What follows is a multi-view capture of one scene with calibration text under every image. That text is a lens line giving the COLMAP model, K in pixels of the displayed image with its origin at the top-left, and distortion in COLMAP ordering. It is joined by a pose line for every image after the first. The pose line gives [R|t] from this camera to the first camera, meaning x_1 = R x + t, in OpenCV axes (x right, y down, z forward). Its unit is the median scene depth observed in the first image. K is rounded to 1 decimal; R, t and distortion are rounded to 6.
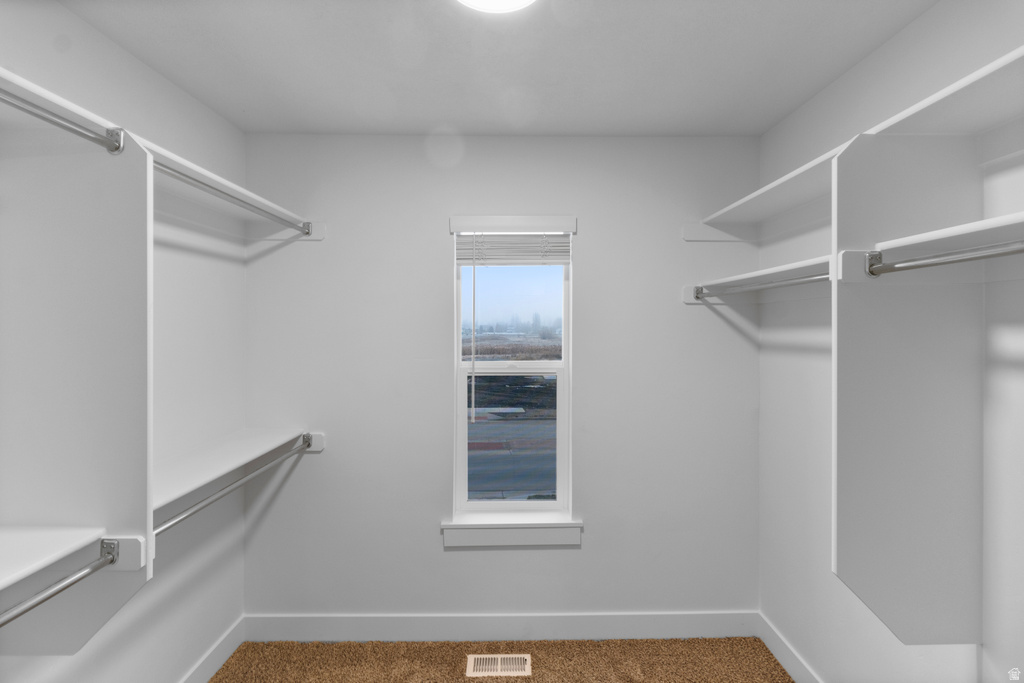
lens RADIAL K [[478.4, 0, 513.6], [0, 478.4, 332.6], [0, 0, 1]] dist [-0.000311, 0.000767]
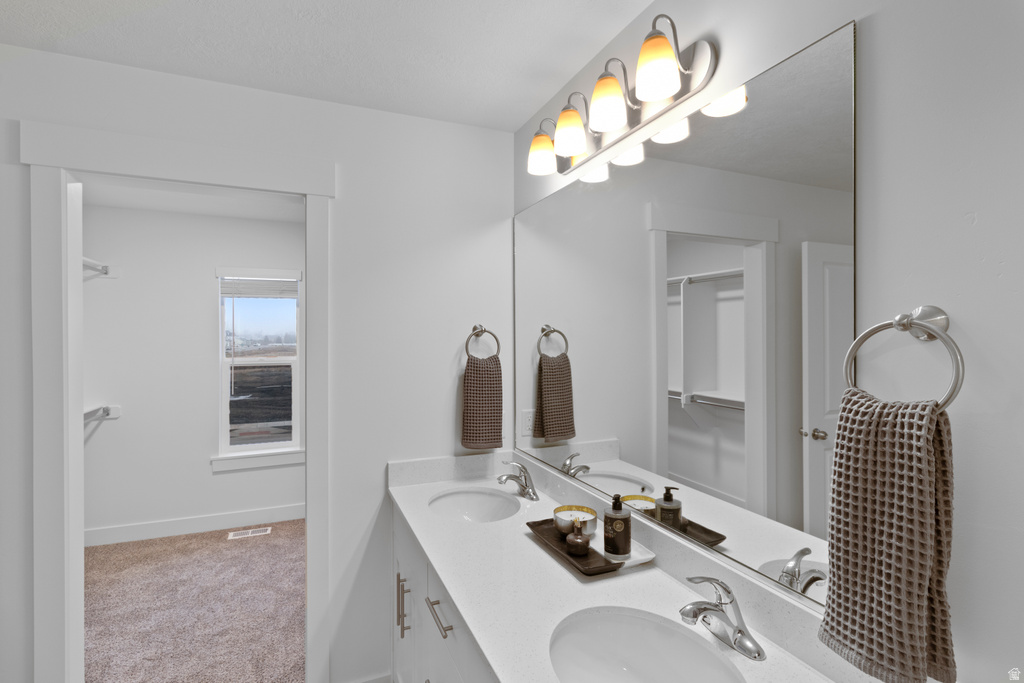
lens RADIAL K [[478.4, 0, 510.9], [0, 478.4, 340.8], [0, 0, 1]] dist [-0.000311, 0.000767]
pose [[0.919284, -0.005131, 0.393562, 0.146478], [0.006953, 0.999971, -0.003204, 0.017324], [-0.393534, 0.005681, 0.919292, -0.878750]]
